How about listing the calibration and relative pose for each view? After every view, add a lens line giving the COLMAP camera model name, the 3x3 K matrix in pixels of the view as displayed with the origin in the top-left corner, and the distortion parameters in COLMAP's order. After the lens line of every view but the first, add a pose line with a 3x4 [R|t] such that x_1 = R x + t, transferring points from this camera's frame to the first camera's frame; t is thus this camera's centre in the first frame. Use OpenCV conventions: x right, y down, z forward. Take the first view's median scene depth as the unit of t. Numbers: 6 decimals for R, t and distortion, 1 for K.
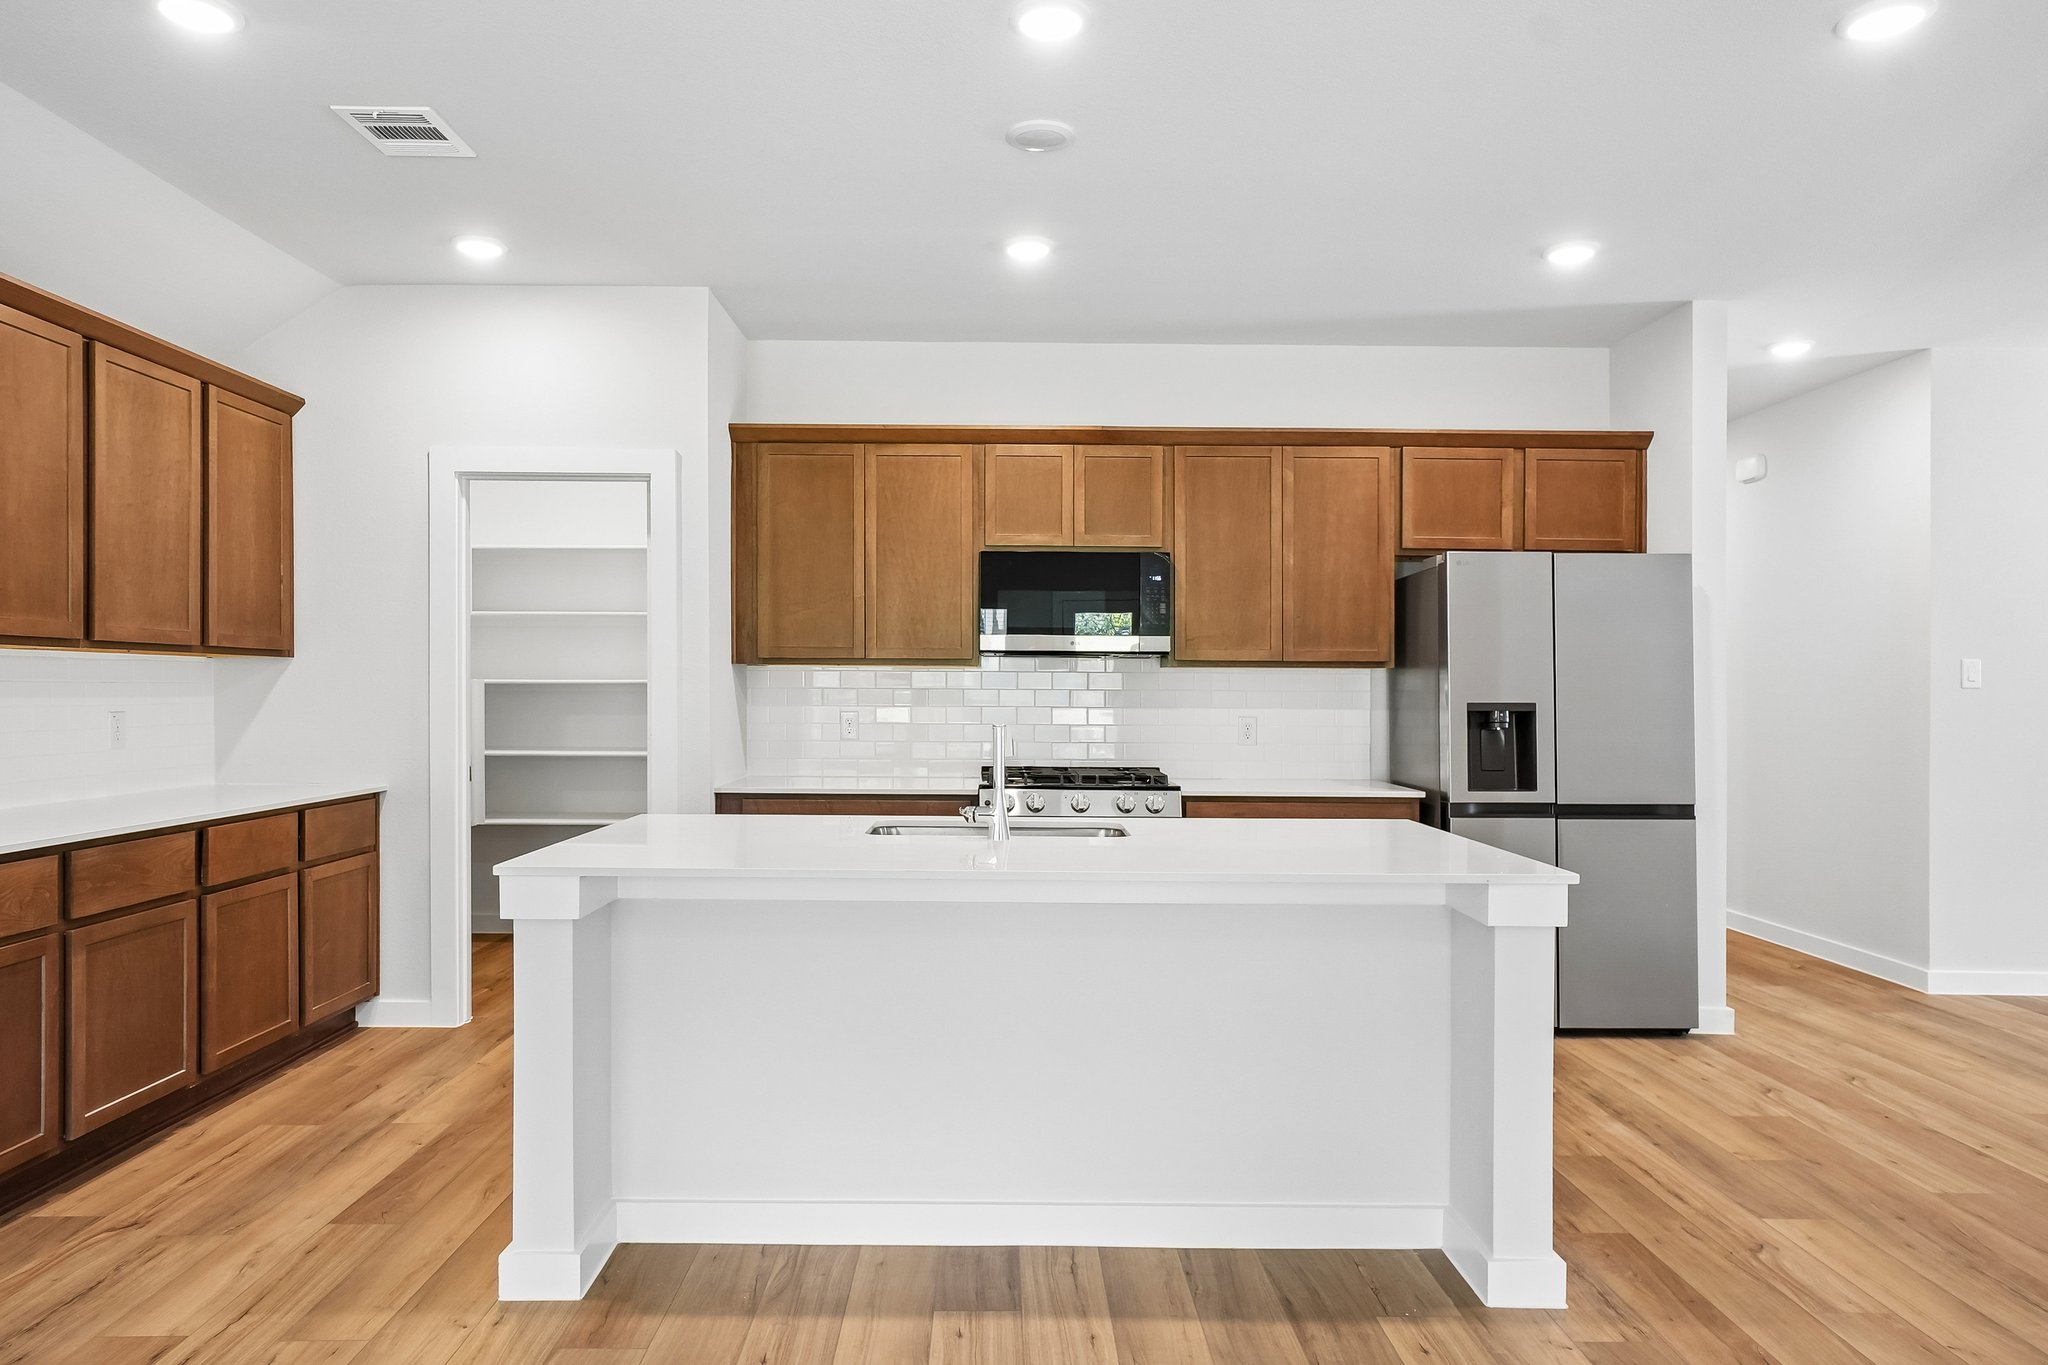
lens RADIAL K [[1275.5, 0, 1024.0], [0, 1275.5, 682.5], [0, 0, 1]] dist [0.000562, 0.001902]
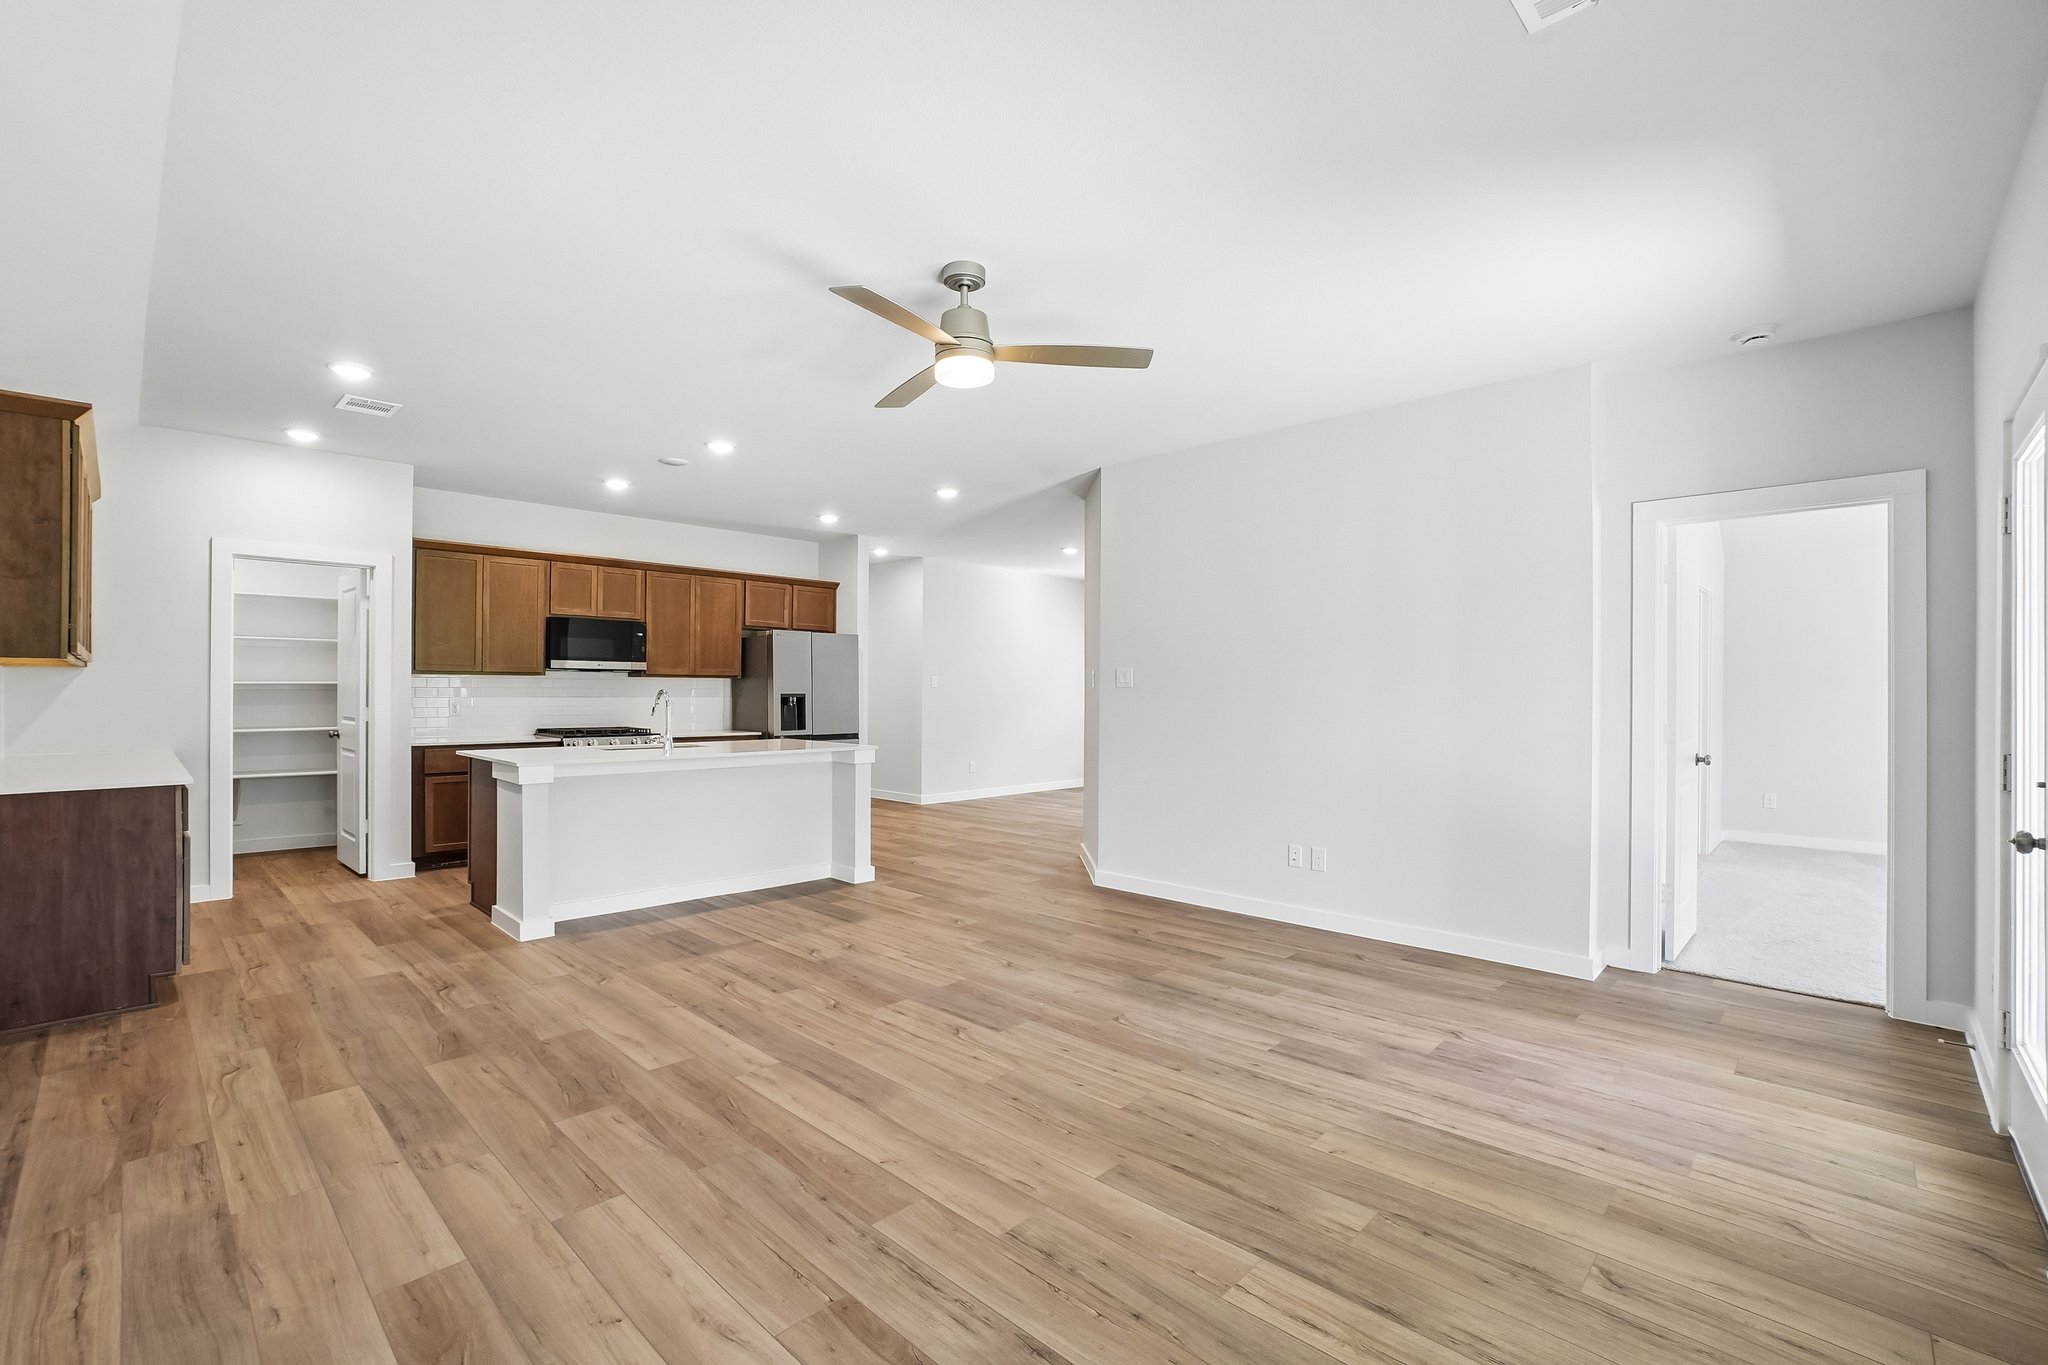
lens RADIAL K [[866.4, 0, 1024.0], [0, 866.4, 682.5], [0, 0, 1]] dist [-0.002735, -0.000431]
pose [[0.687619, 0.004566, 0.726057, -0.488334], [-0.001013, 0.999985, -0.005329, 0.003182], [-0.726071, 0.002929, 0.687613, -0.415483]]
